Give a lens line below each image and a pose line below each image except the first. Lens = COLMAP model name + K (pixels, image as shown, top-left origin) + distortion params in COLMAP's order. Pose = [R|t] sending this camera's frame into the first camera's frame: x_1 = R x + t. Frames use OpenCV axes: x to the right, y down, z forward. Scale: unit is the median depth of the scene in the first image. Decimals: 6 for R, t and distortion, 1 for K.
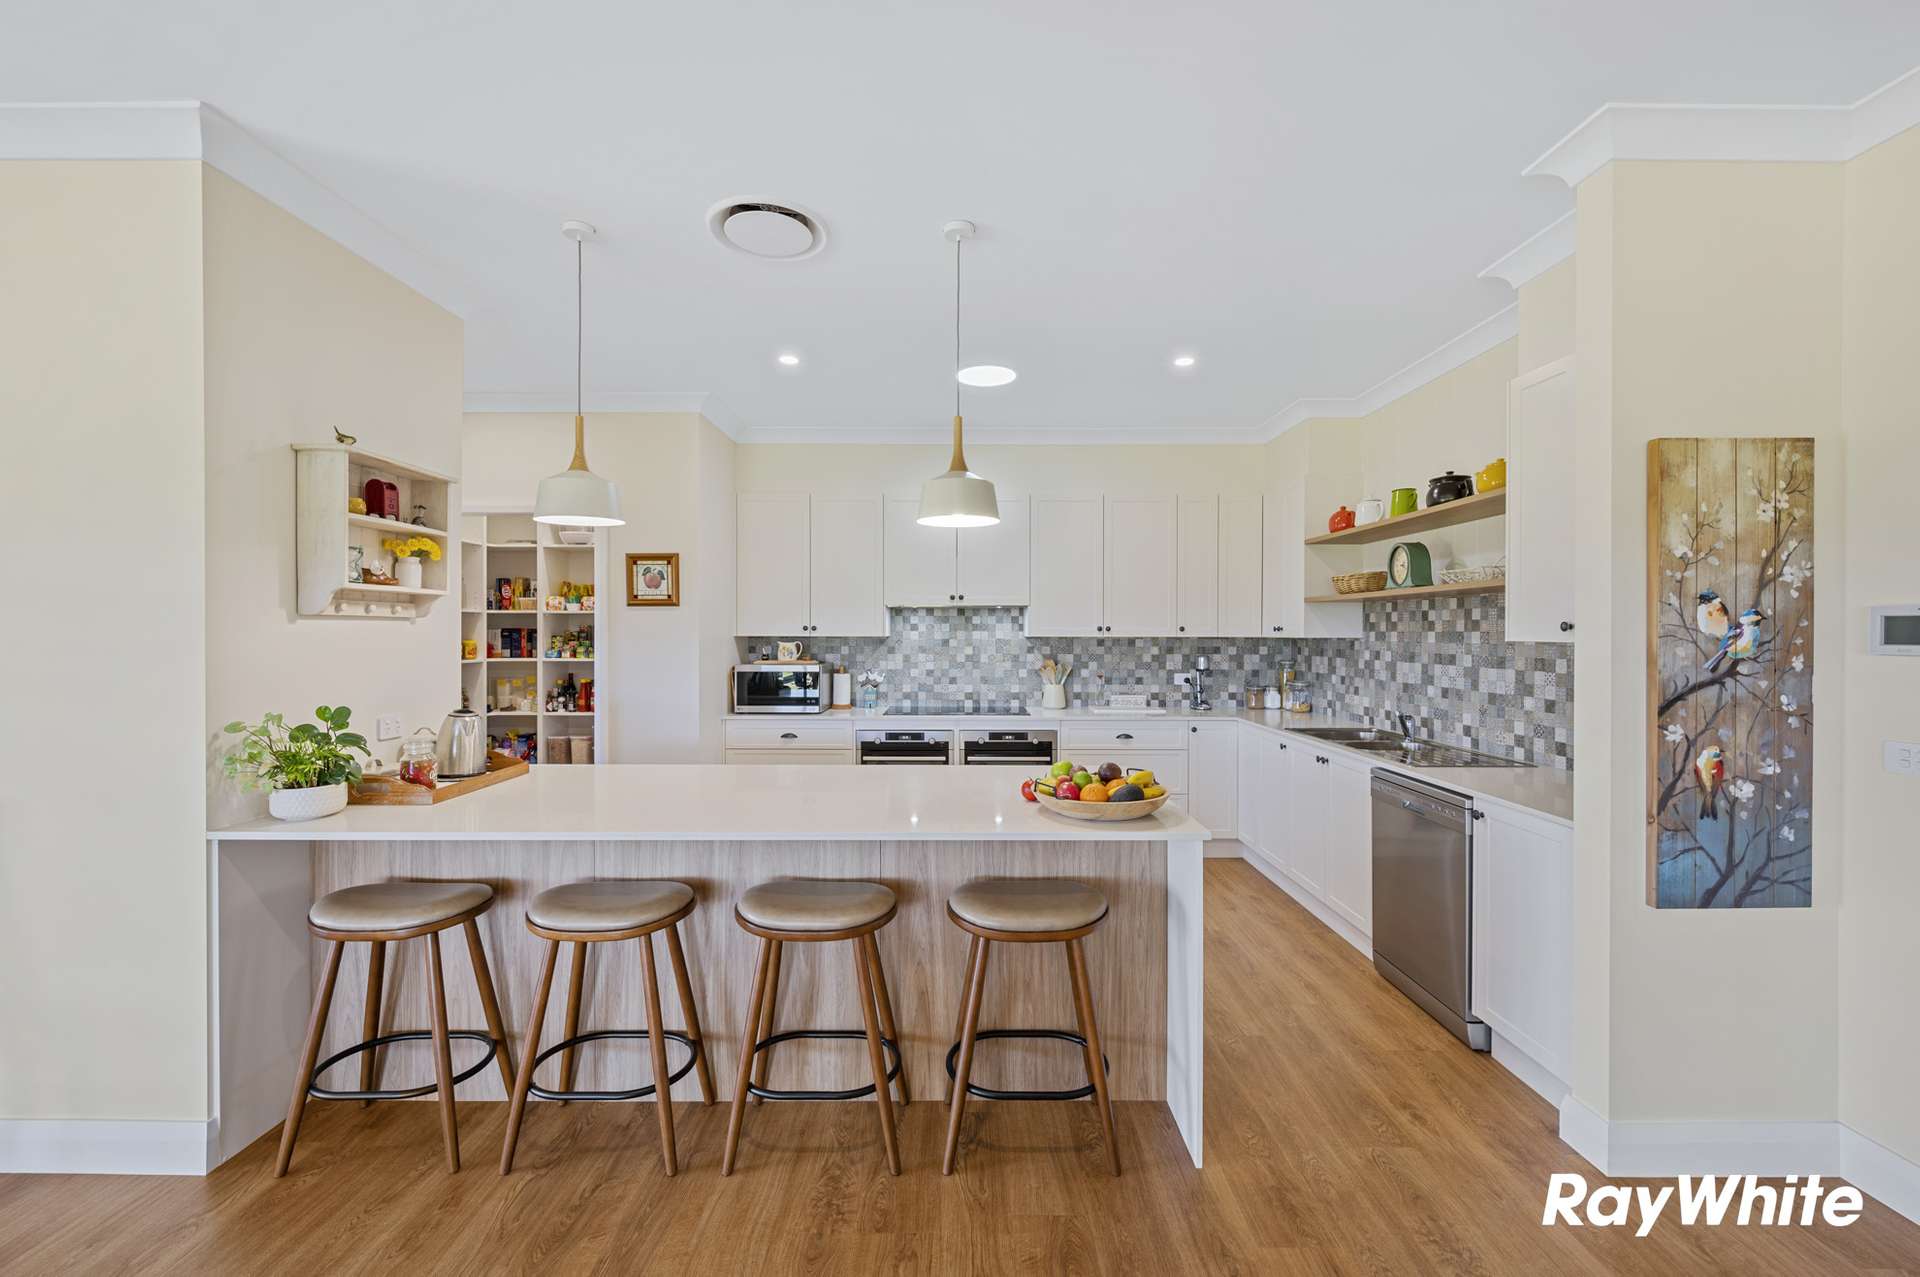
lens RADIAL K [[757.0, 0, 971.3], [0, 757.0, 634.4], [0, 0, 1]] dist [-0.002041, 0.000473]
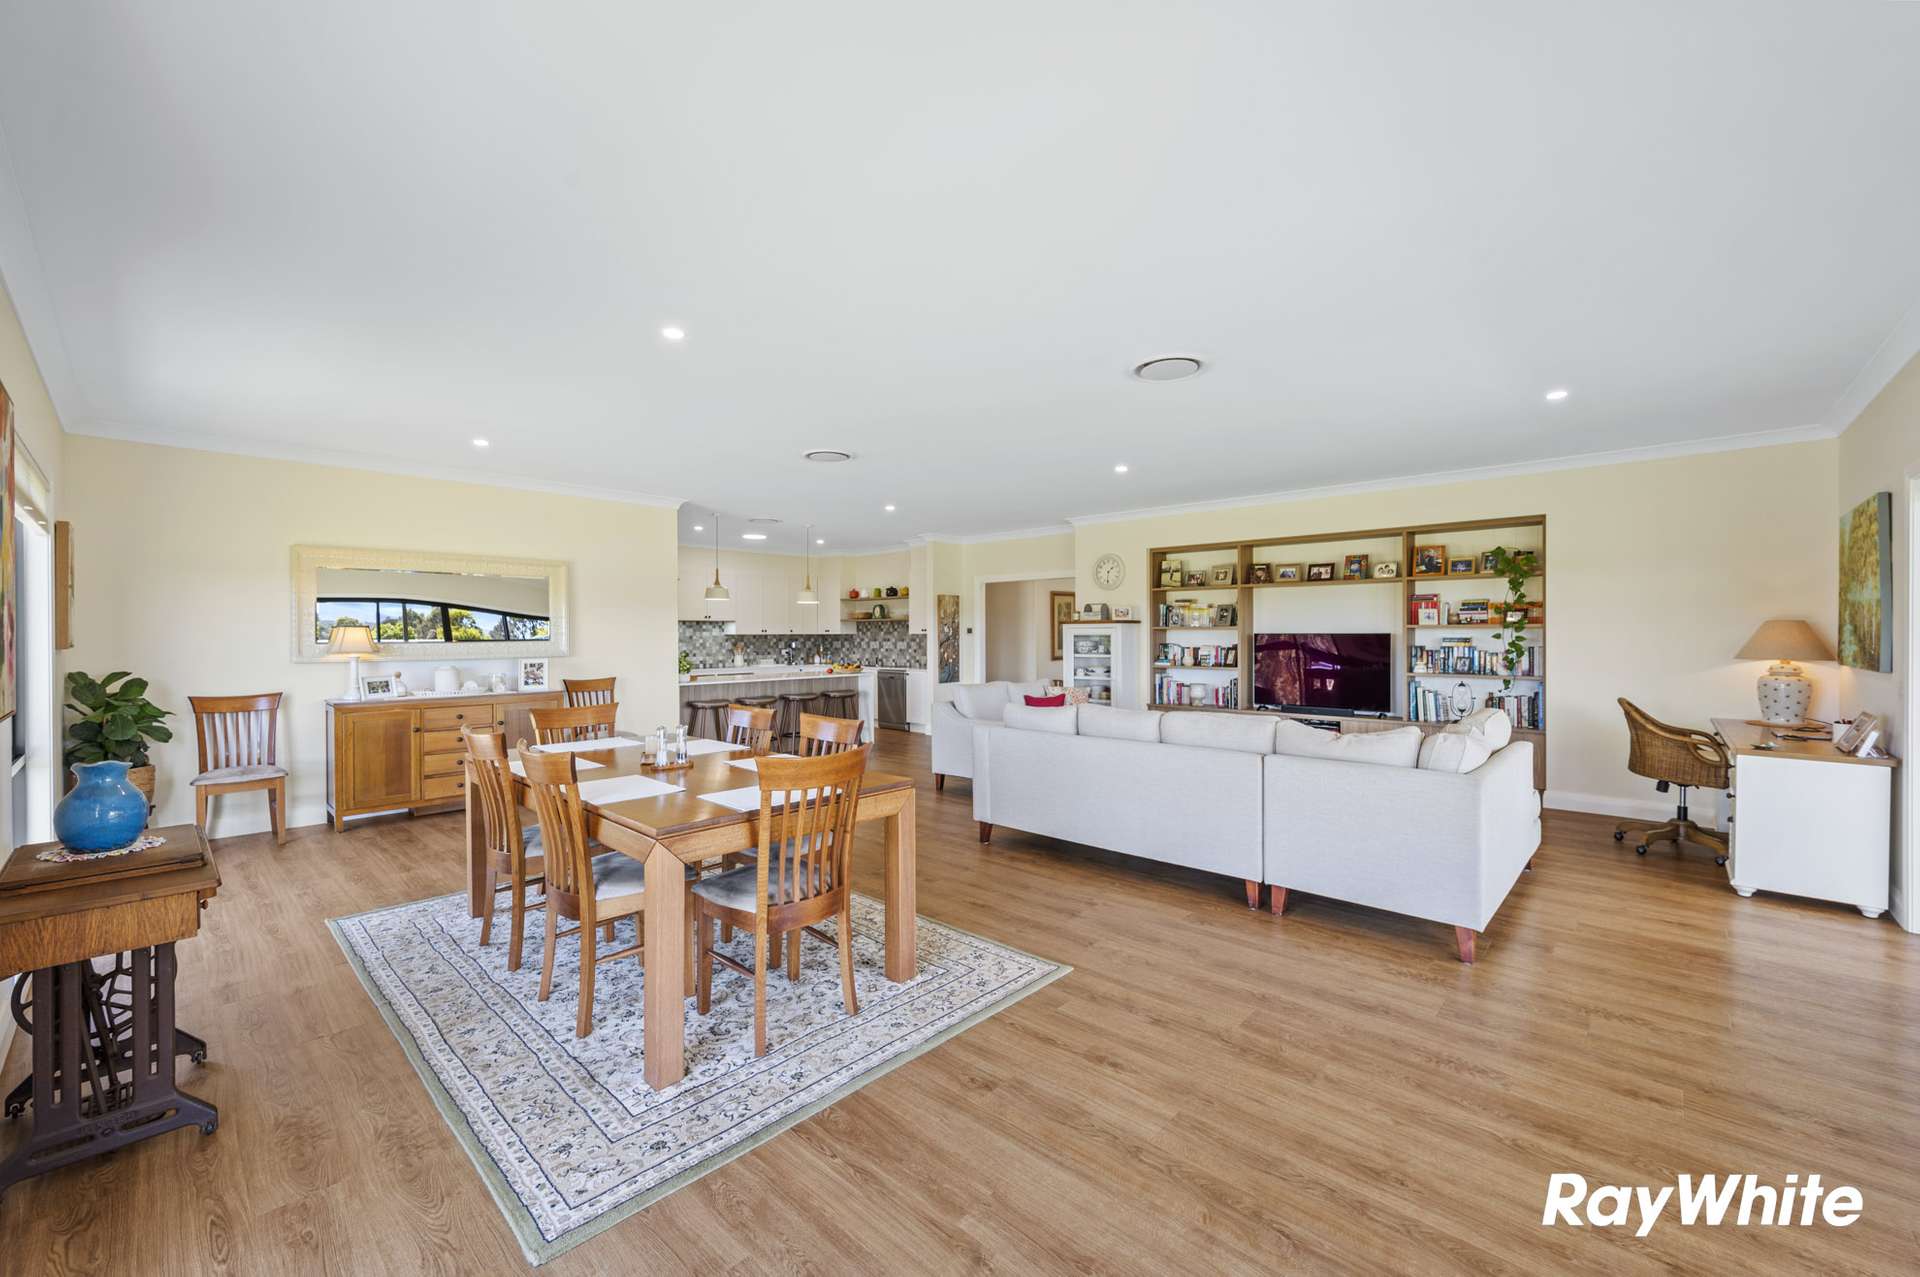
lens RADIAL K [[757.0, 0, 945.5], [0, 757.0, 641.2], [0, 0, 1]] dist [-0.002041, 0.000473]
pose [[0.702000, -0.010701, 0.712097, -1.189401], [0.007131, 0.999943, 0.007997, 0.010029], [-0.712141, -0.000536, 0.702036, -1.155986]]
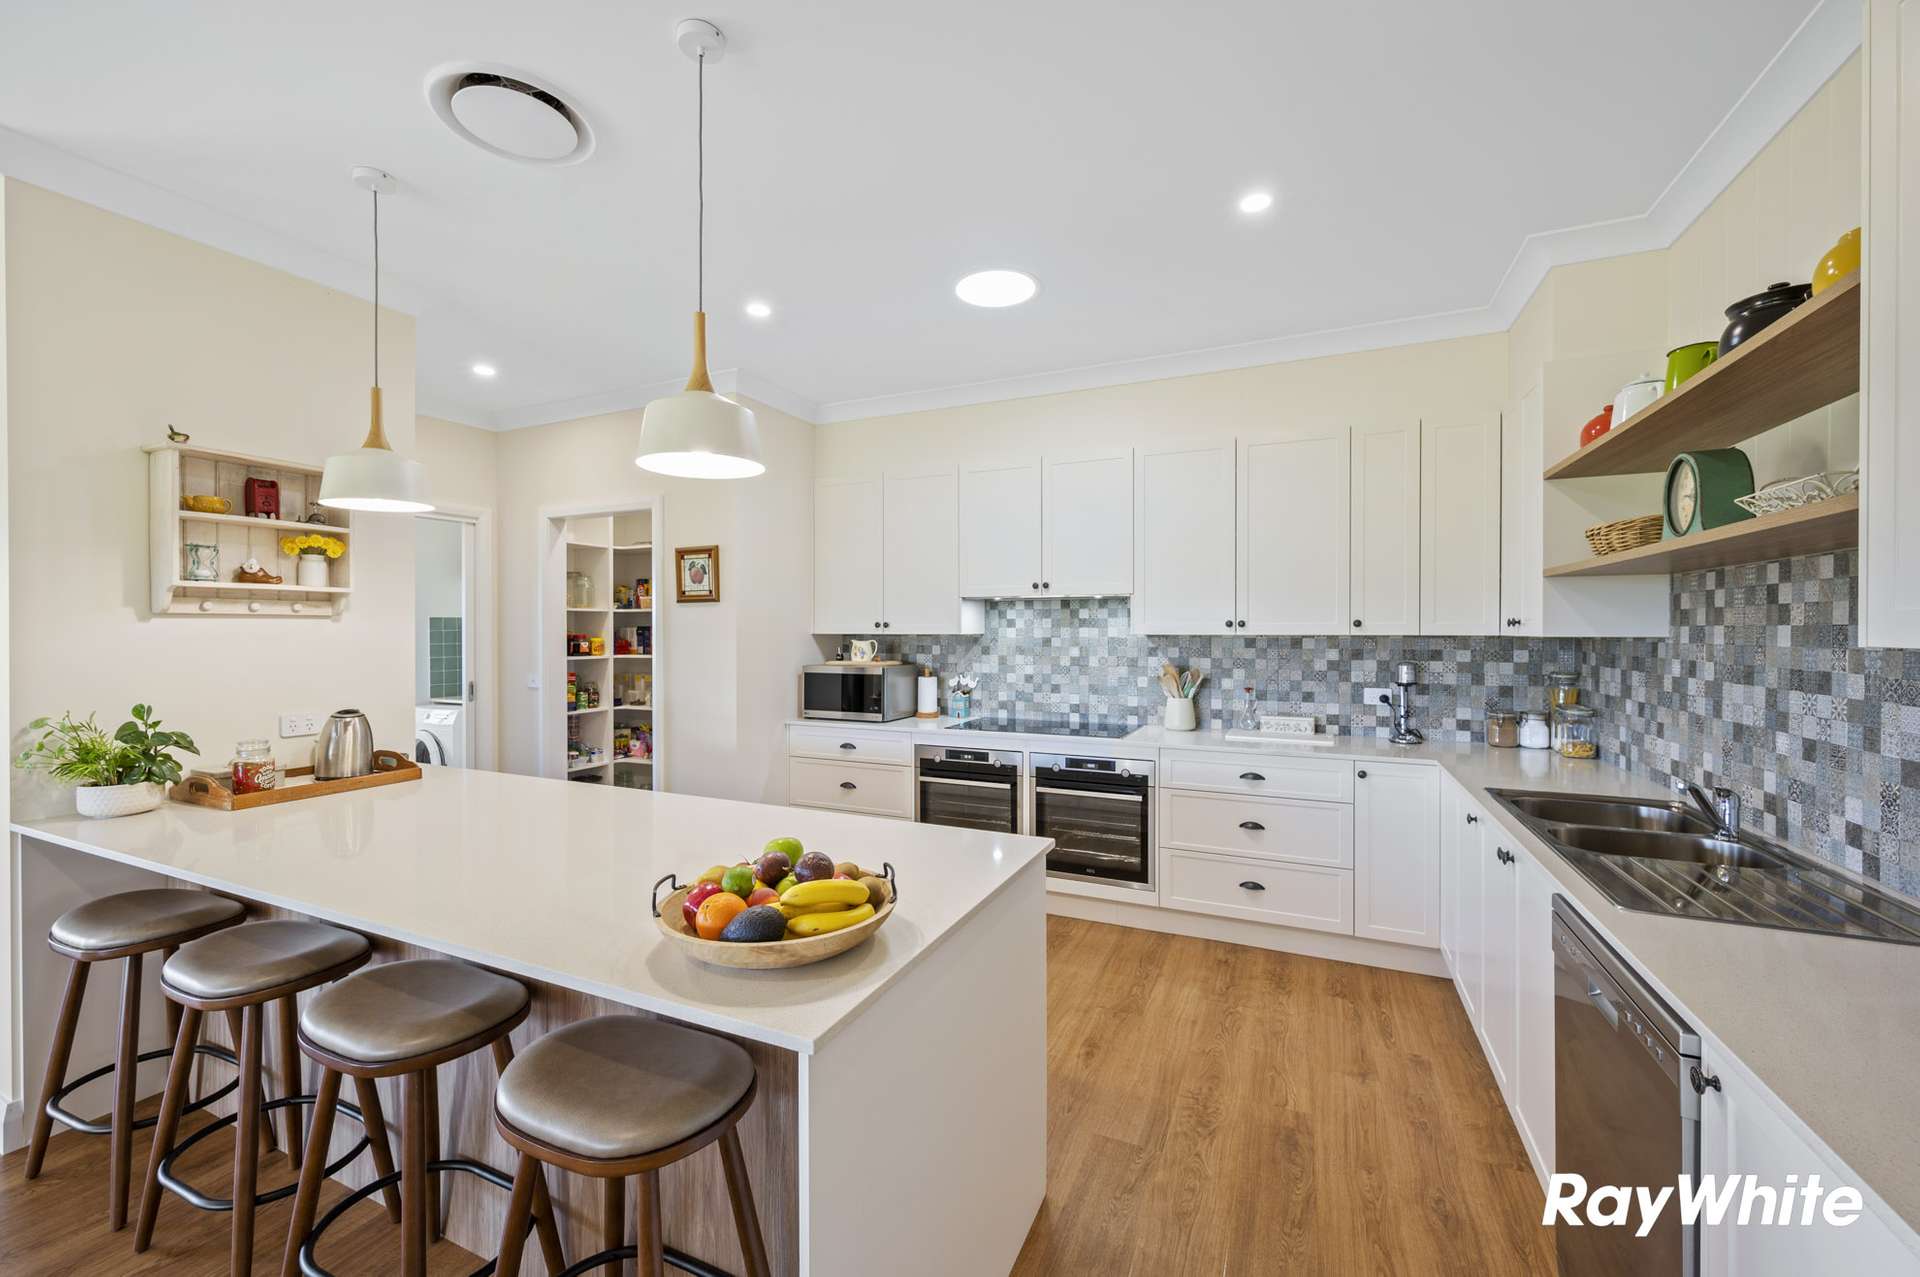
lens RADIAL K [[757.0, 0, 968.3], [0, 757.0, 632.1], [0, 0, 1]] dist [-0.002041, 0.000473]
pose [[0.909790, -0.000912, -0.415067, 0.254355], [0.001112, 0.999999, 0.000241, 0.000081], [0.415067, -0.000680, 0.909791, 0.250099]]
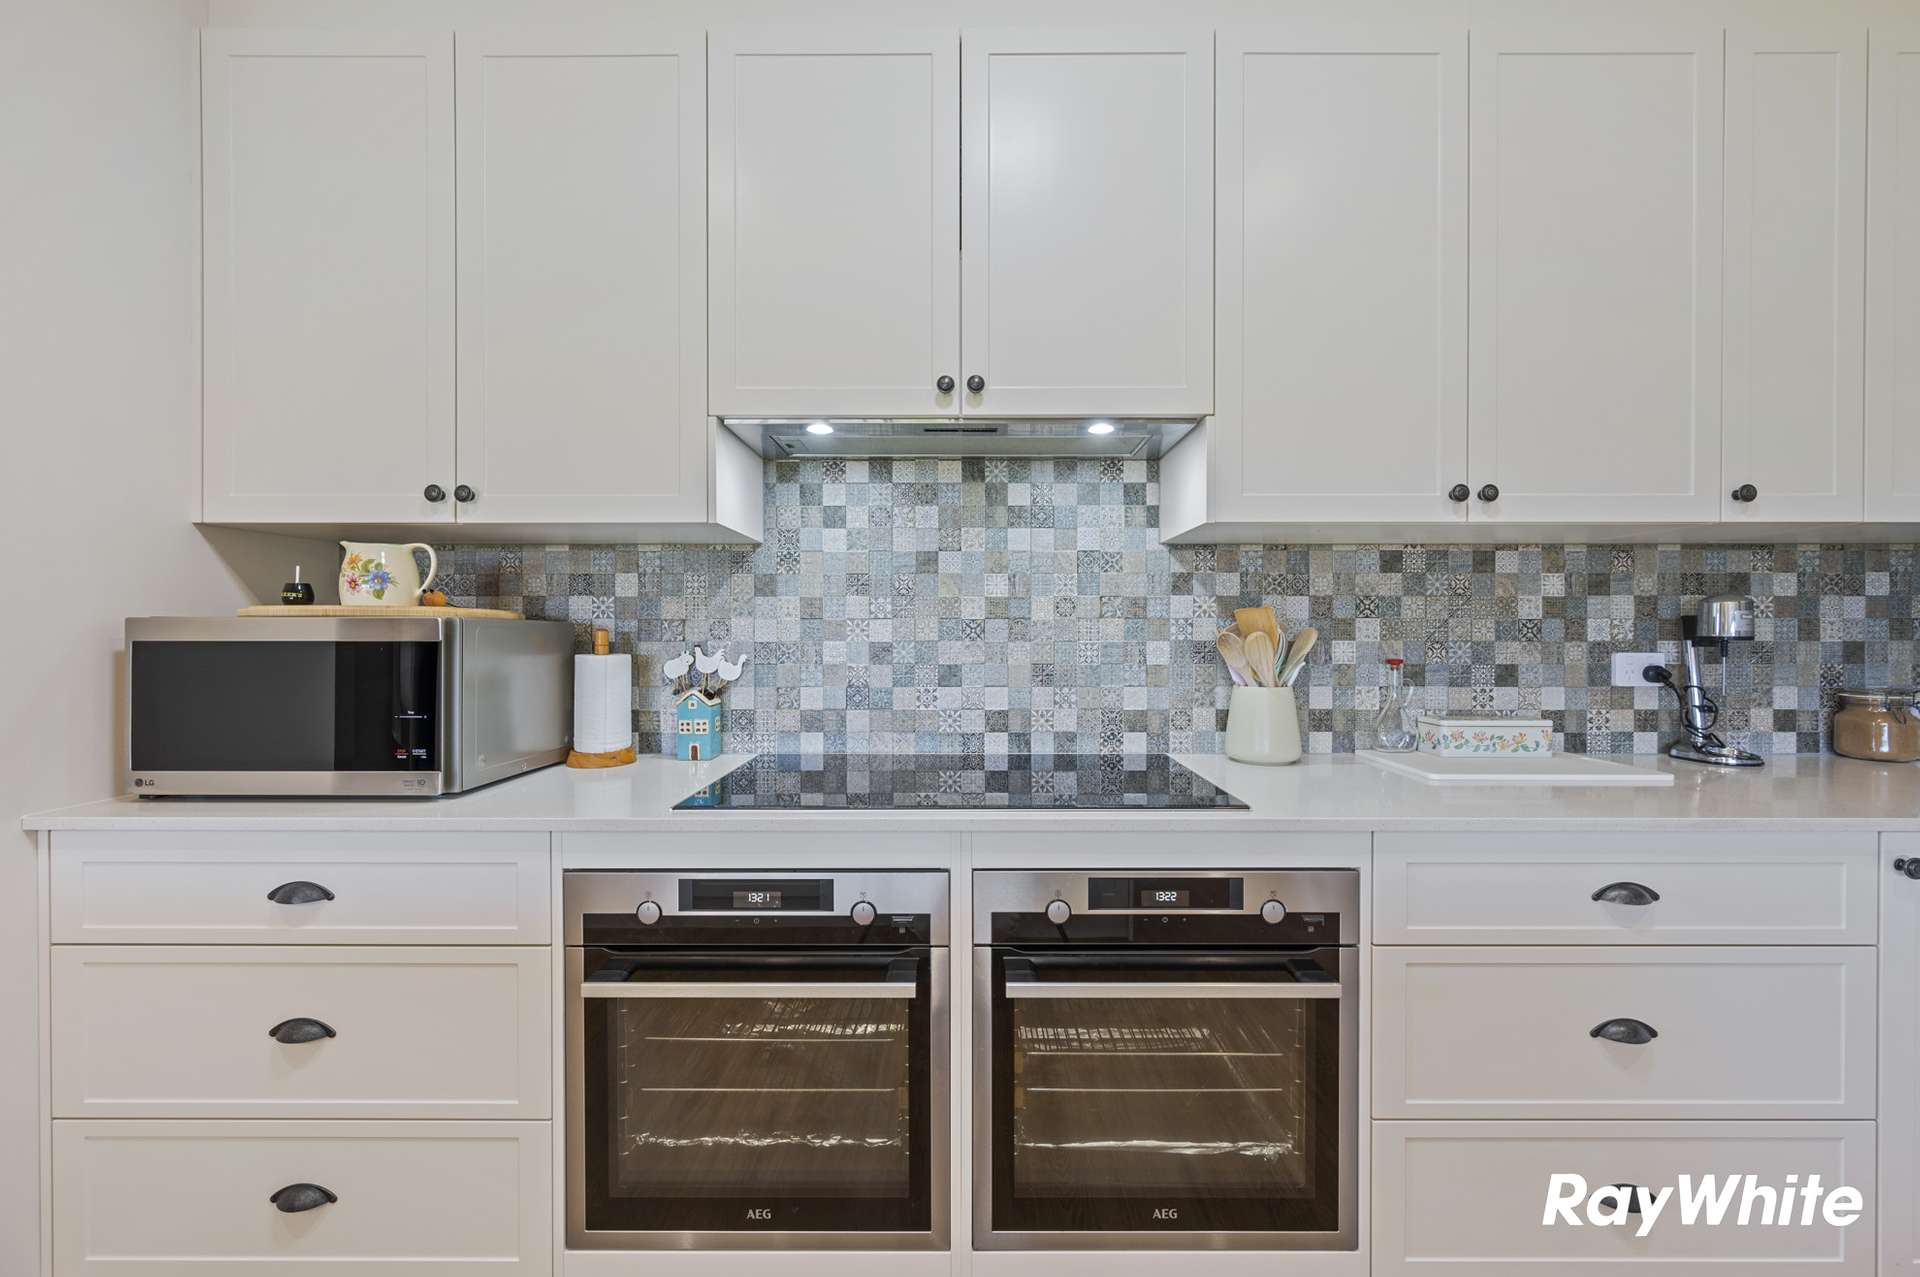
lens RADIAL K [[757.0, 0, 967.2], [0, 757.0, 633.3], [0, 0, 1]] dist [-0.002041, 0.000473]
pose [[0.999940, -0.002587, -0.010674, -0.014447], [0.002598, 0.999996, 0.001024, 0.047023], [0.010671, -0.001051, 0.999943, 0.744938]]
